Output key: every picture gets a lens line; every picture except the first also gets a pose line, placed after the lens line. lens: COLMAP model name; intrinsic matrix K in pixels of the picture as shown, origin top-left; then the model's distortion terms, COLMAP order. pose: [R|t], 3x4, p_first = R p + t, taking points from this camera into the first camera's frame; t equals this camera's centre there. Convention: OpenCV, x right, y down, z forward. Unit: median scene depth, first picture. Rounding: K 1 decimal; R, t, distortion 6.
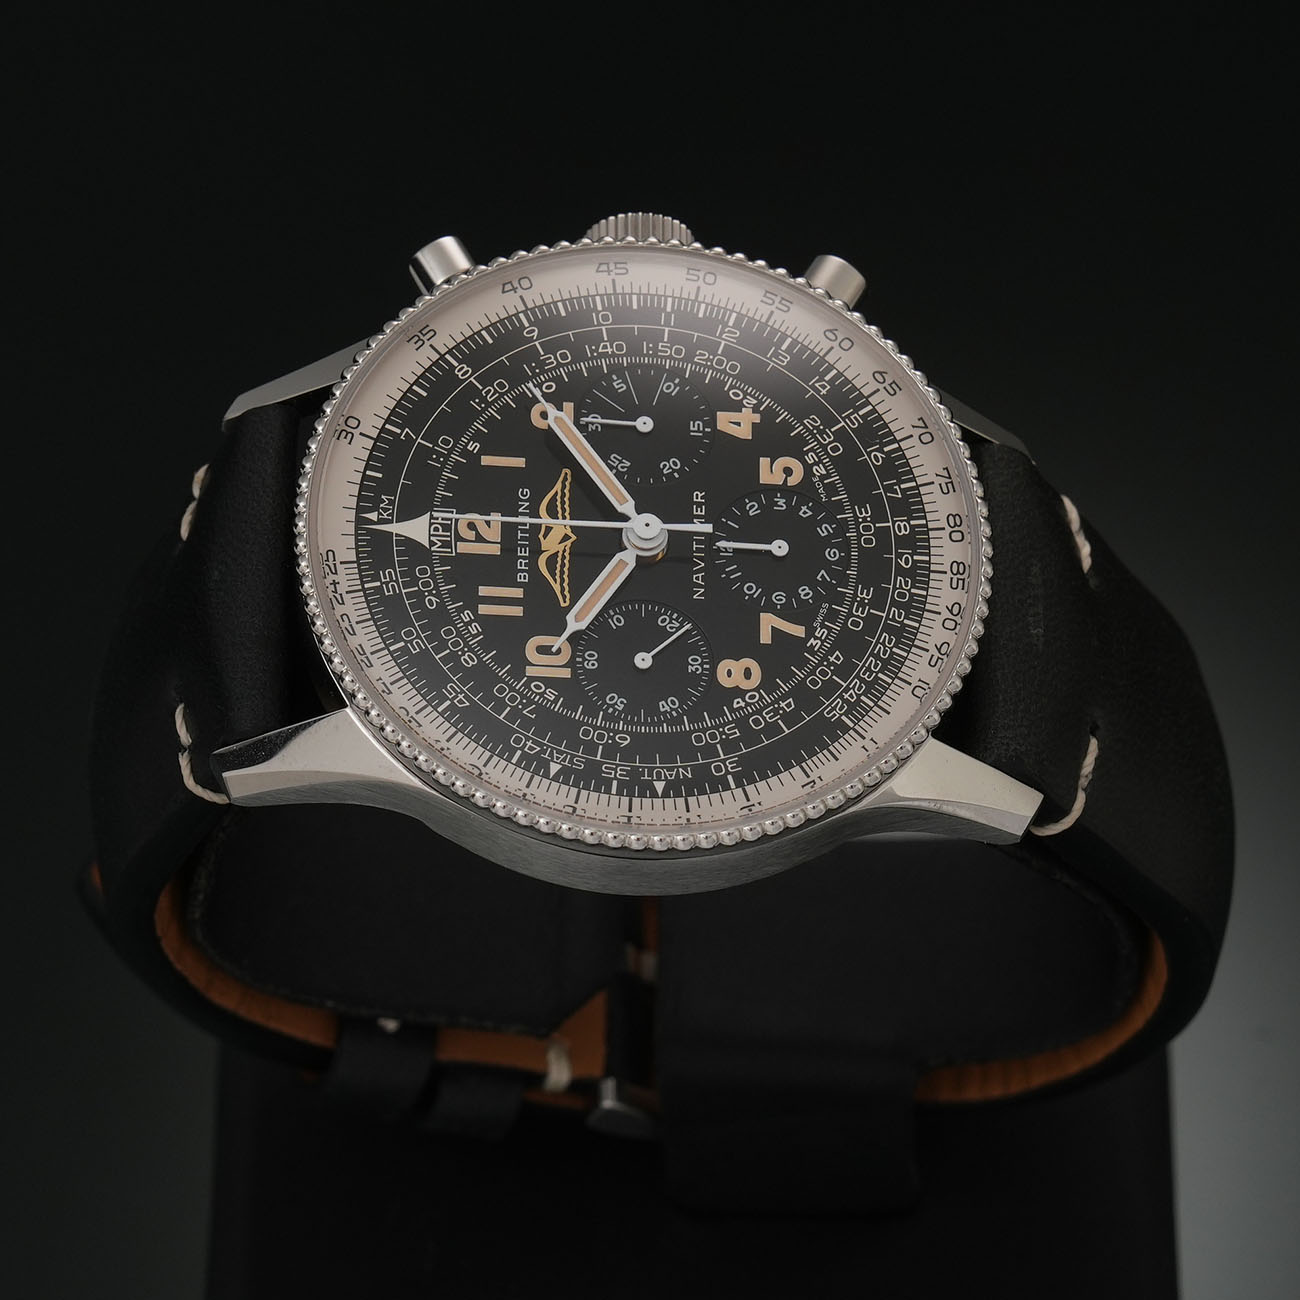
lens RADIAL K [[8282.9, 0, 650.0], [0, 8282.9, 650.0], [0, 0, 1]] dist [-0.598249, 1.061115]
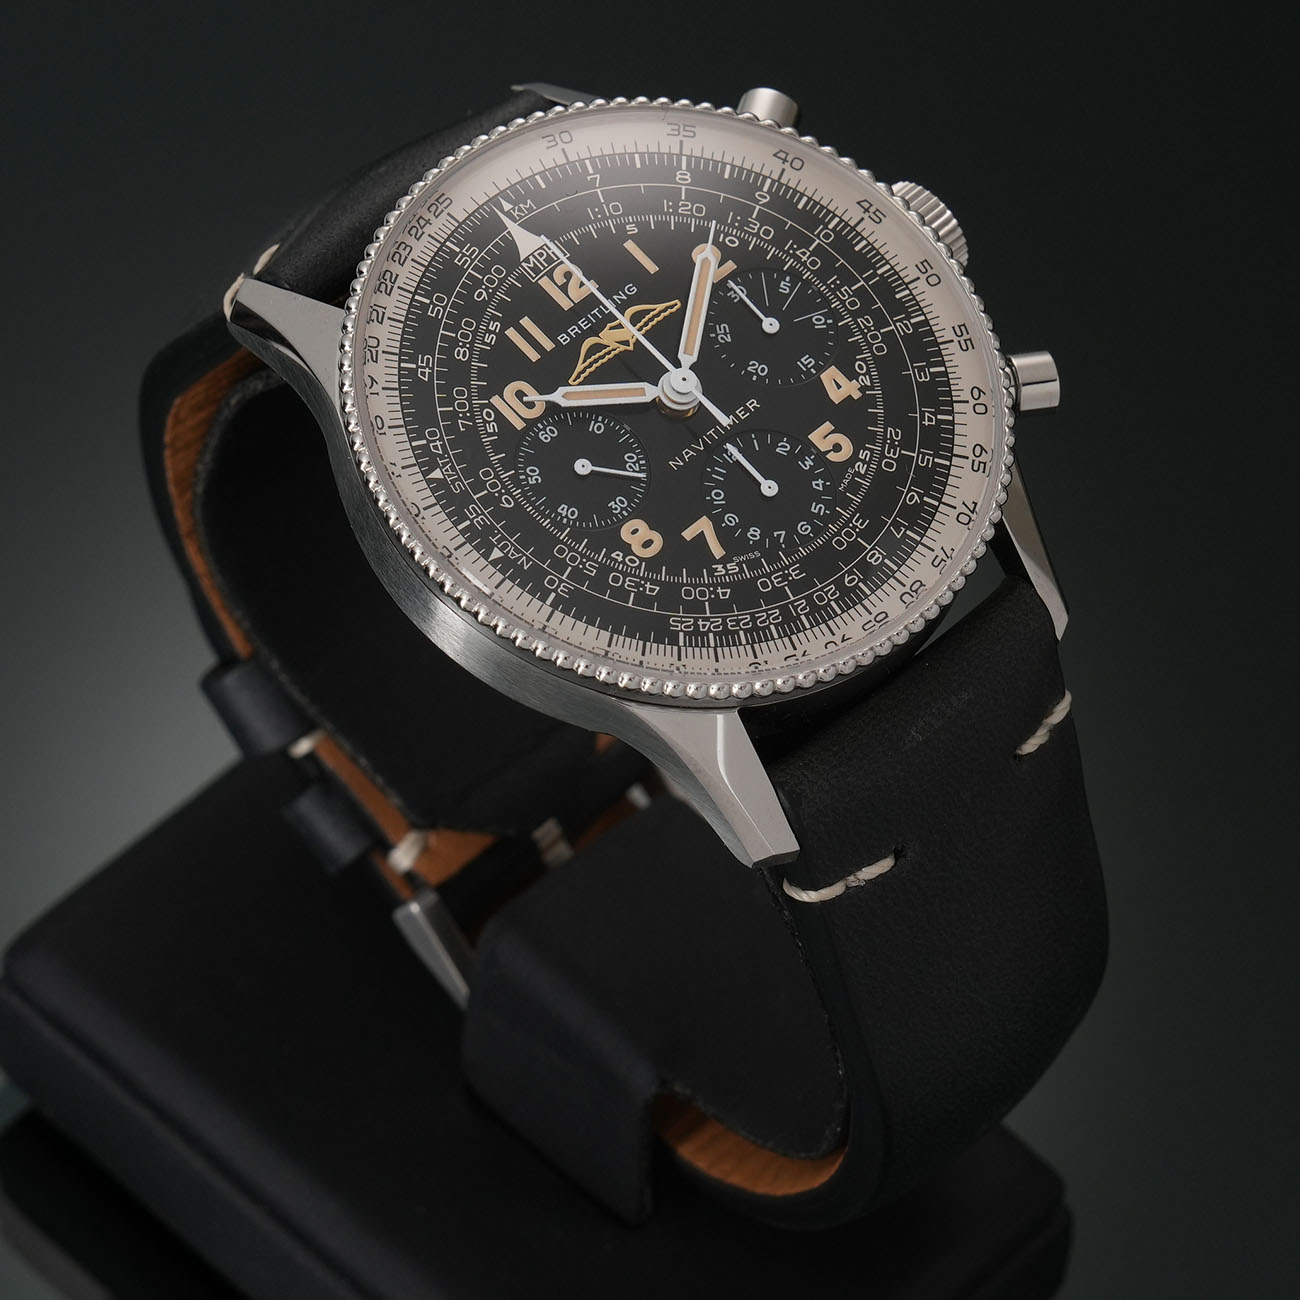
lens RADIAL K [[8282.9, 0, 650.0], [0, 8282.9, 650.0], [0, 0, 1]] dist [-0.598249, 1.061115]
pose [[0.698483, 0.648474, -0.302660, 0.326572], [-0.678531, 0.734530, 0.007866, 0.004212], [0.227414, 0.199870, 0.953066, 0.034161]]
